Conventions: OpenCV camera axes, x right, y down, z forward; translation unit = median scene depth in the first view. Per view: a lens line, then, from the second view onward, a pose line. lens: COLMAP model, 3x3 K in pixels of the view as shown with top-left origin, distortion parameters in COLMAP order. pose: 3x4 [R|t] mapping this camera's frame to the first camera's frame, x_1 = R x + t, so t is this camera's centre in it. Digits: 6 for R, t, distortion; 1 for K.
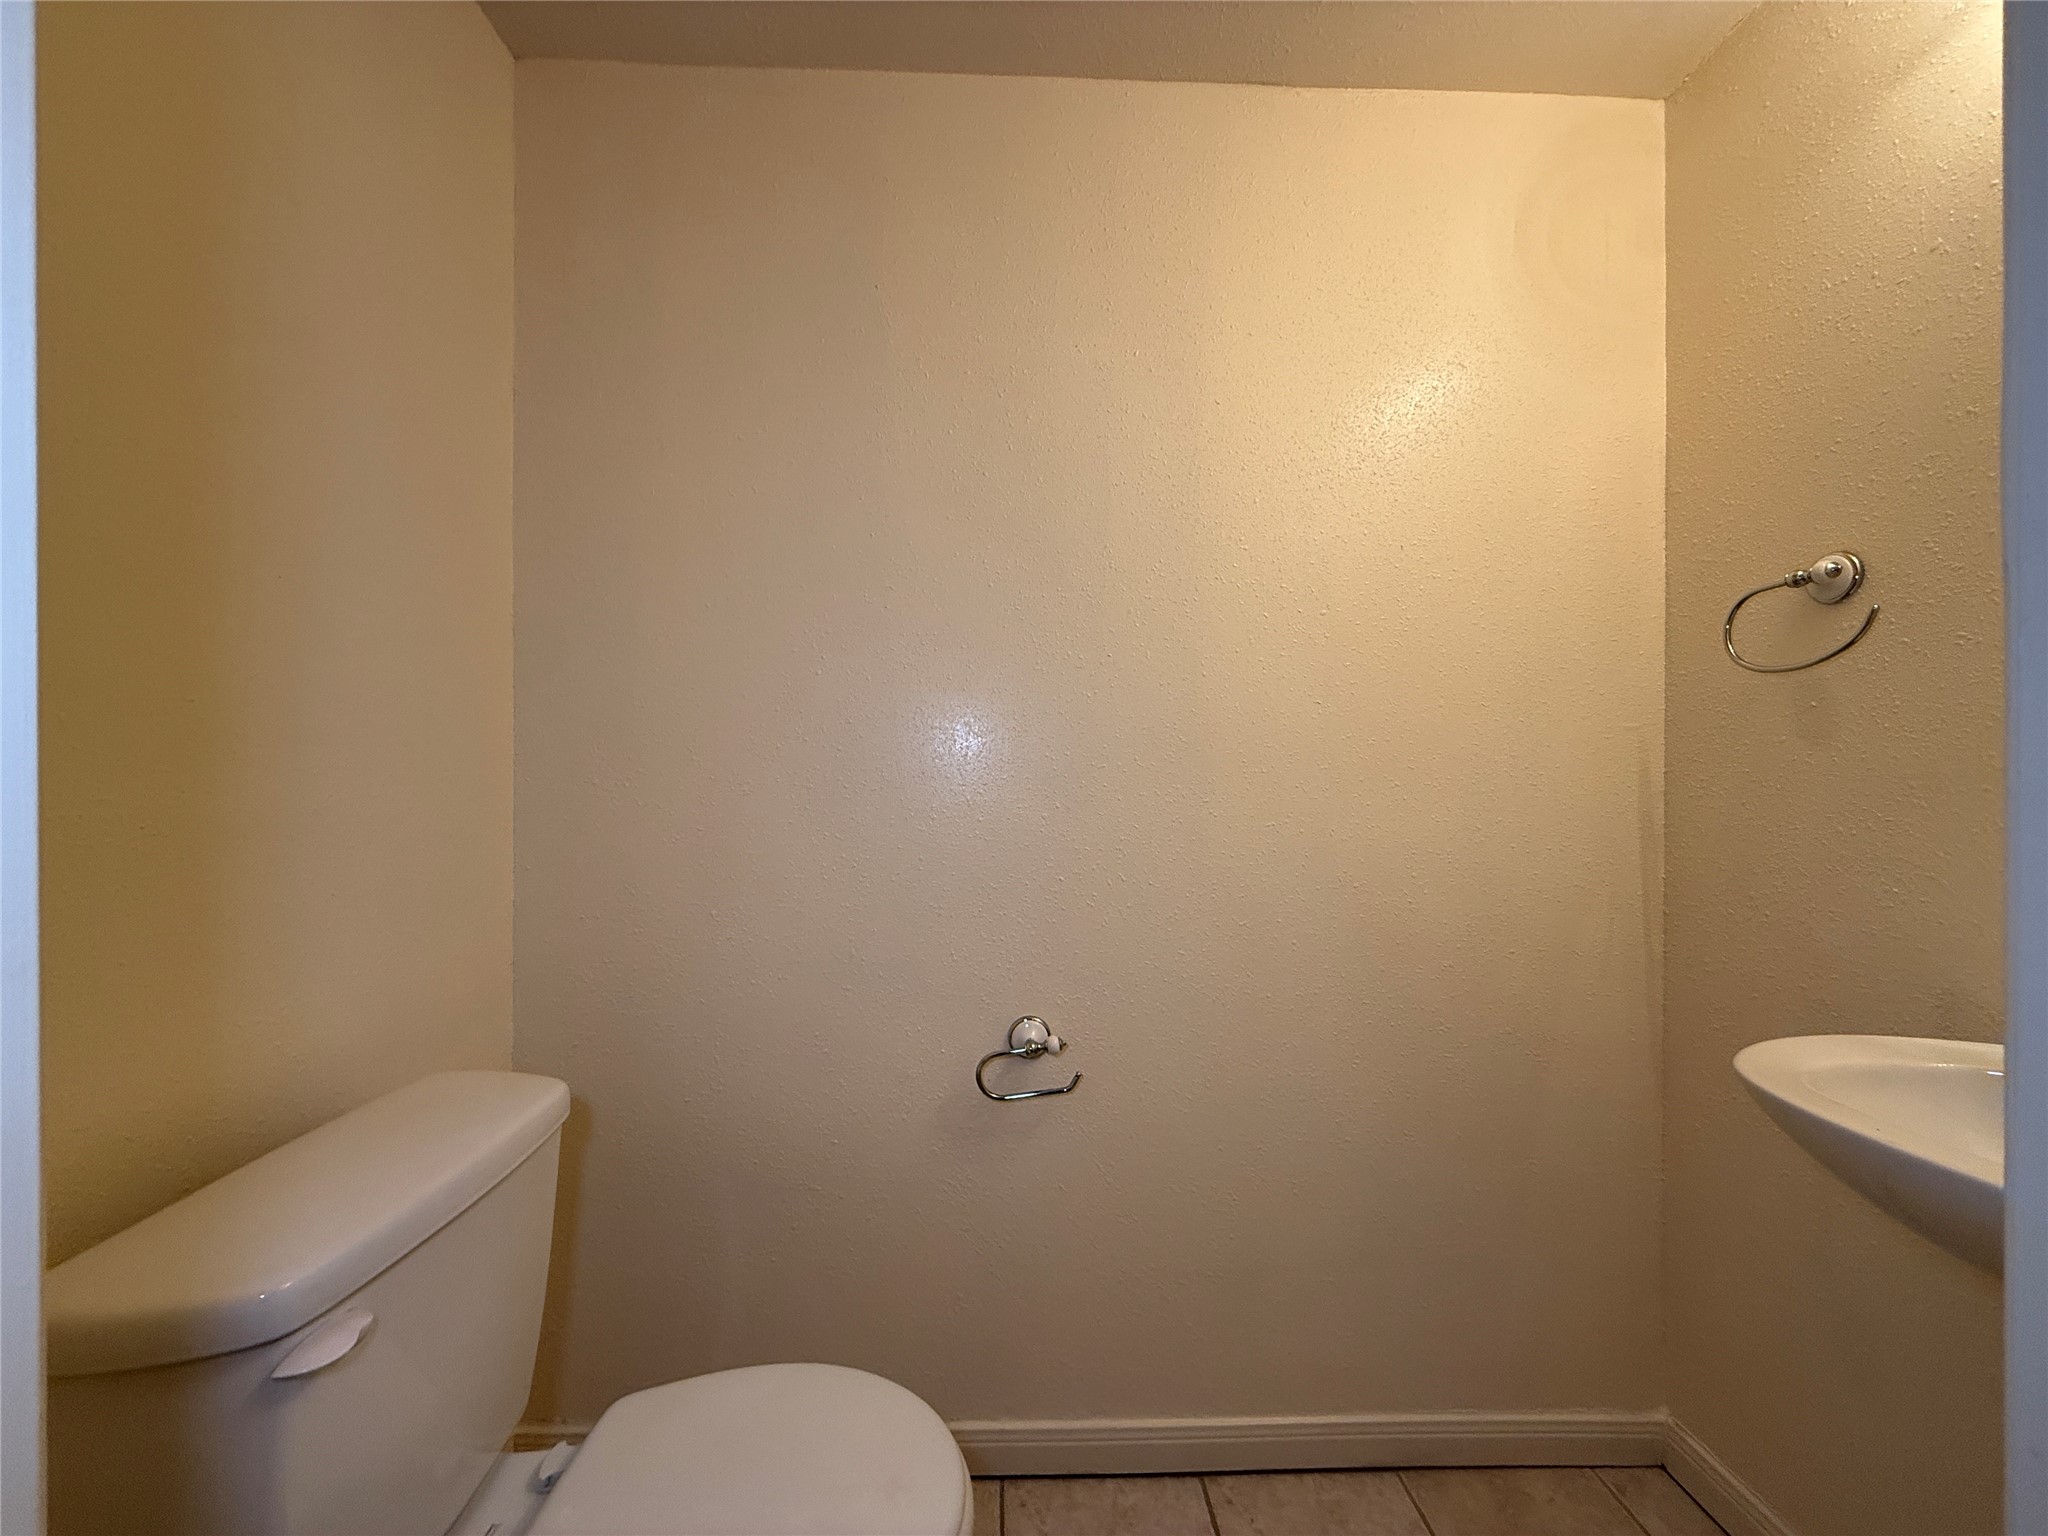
lens RADIAL K [[815.0, 0, 1022.6], [0, 815.0, 770.2], [0, 0, 1]] dist [-0.000171, 0.000386]
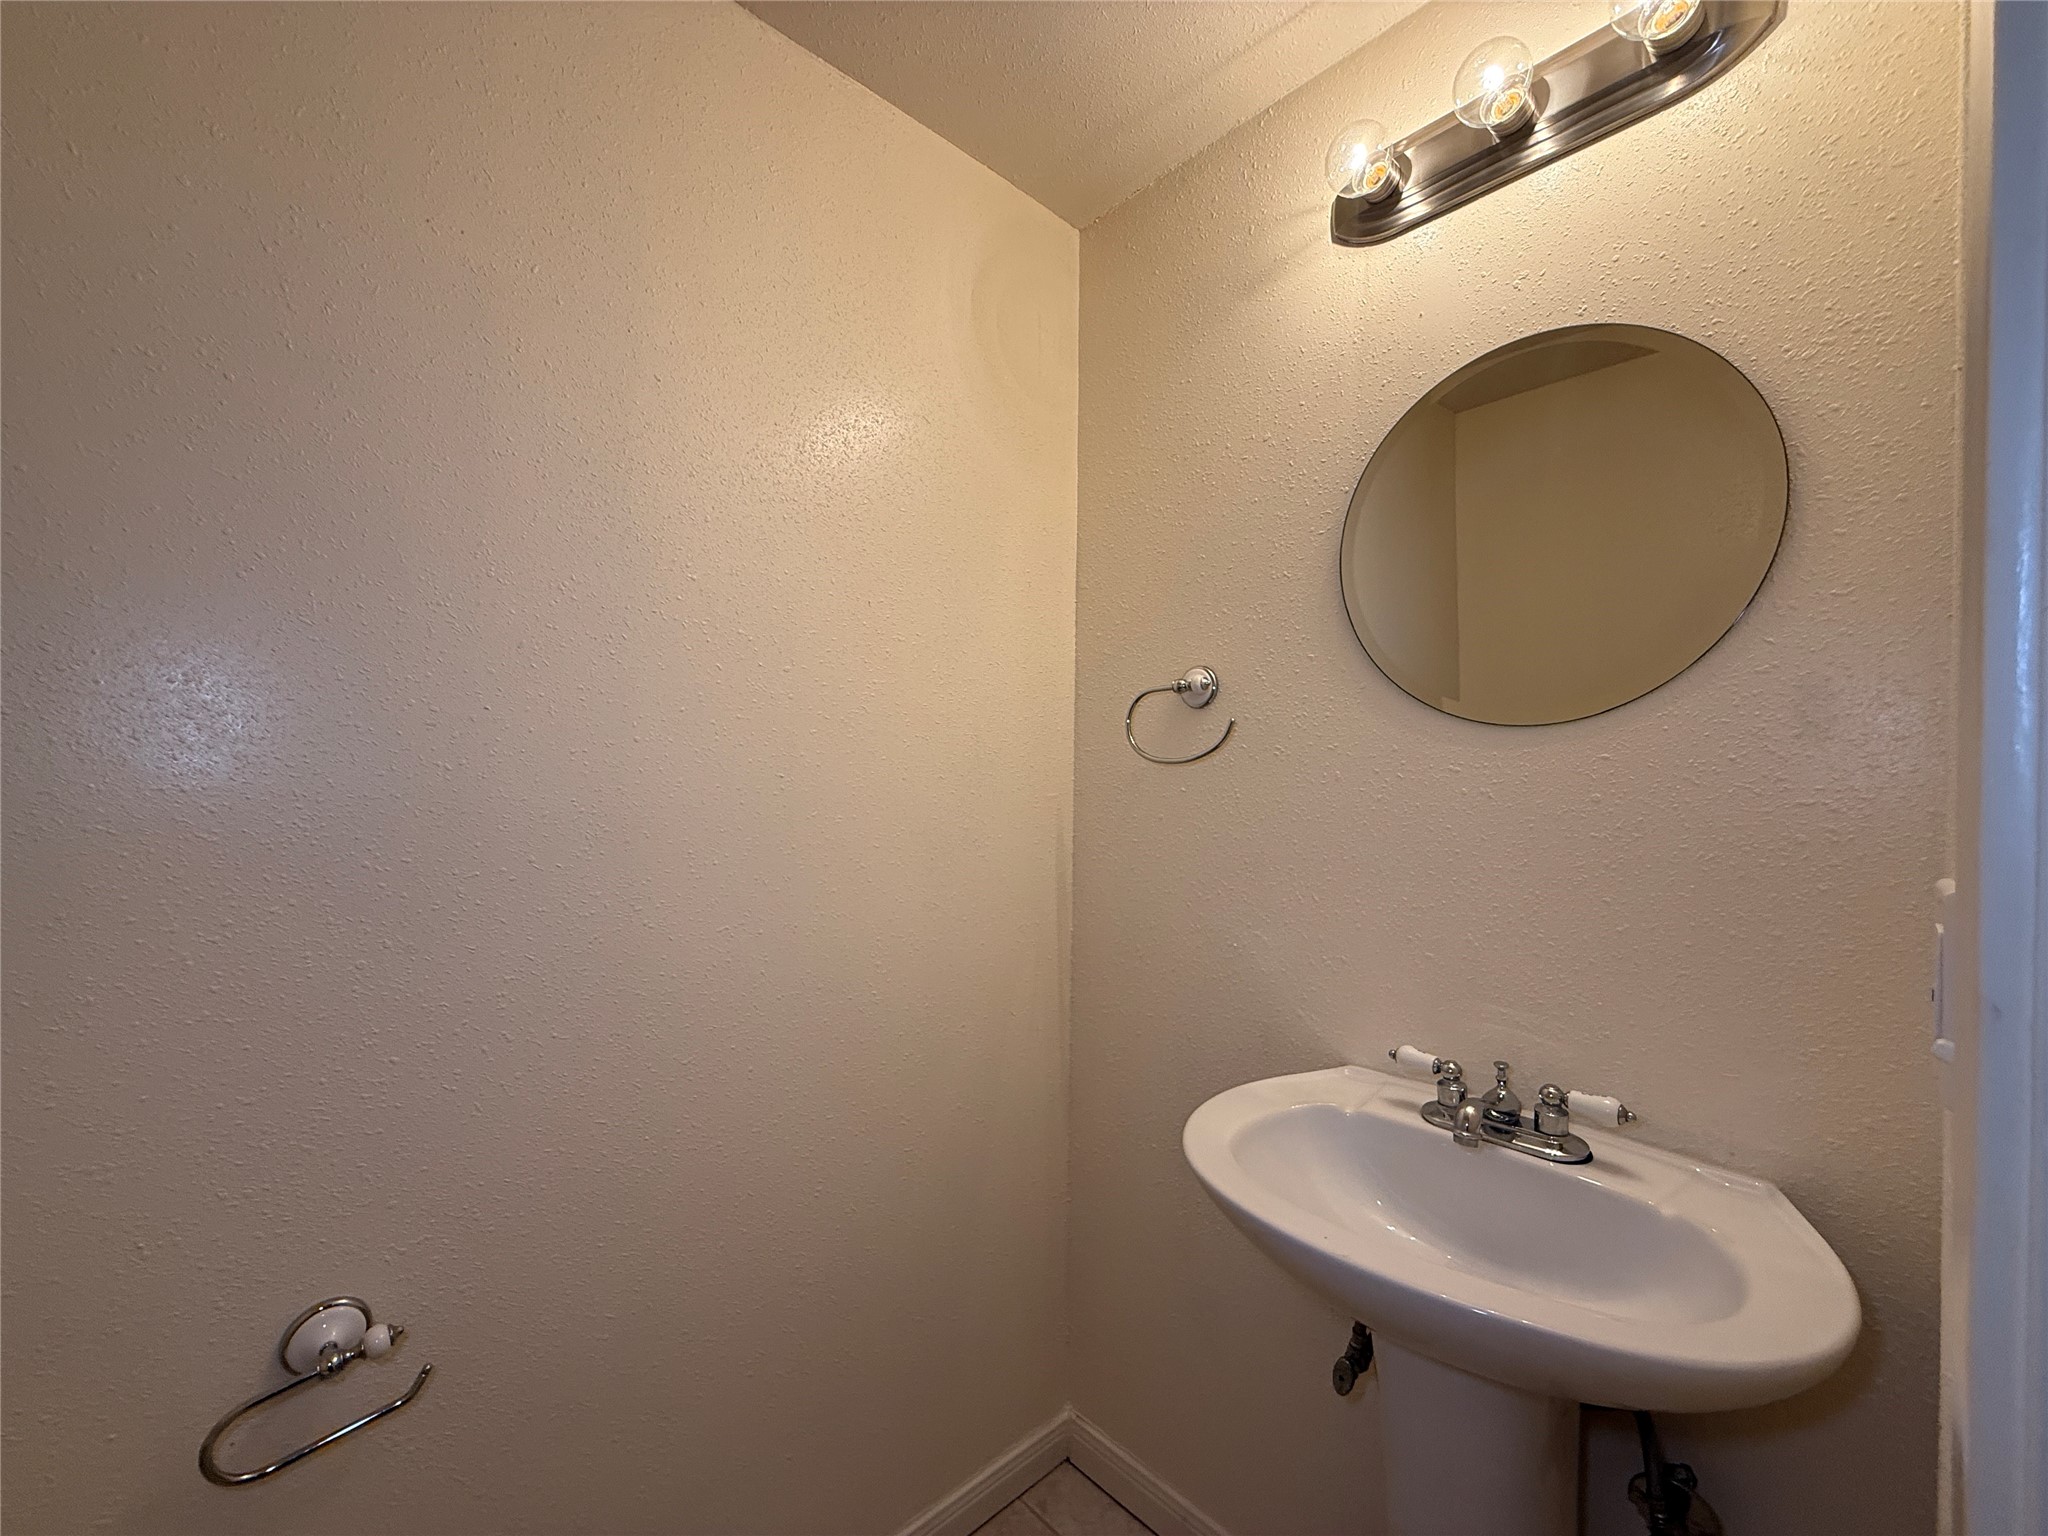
lens RADIAL K [[815.0, 0, 1014.8], [0, 815.0, 772.2], [0, 0, 1]] dist [-0.000171, 0.000386]
pose [[0.761713, 0.001874, 0.647912, 0.004750], [-0.008891, 0.999932, 0.007561, -0.099155], [-0.647854, -0.011520, 0.761678, 0.216246]]
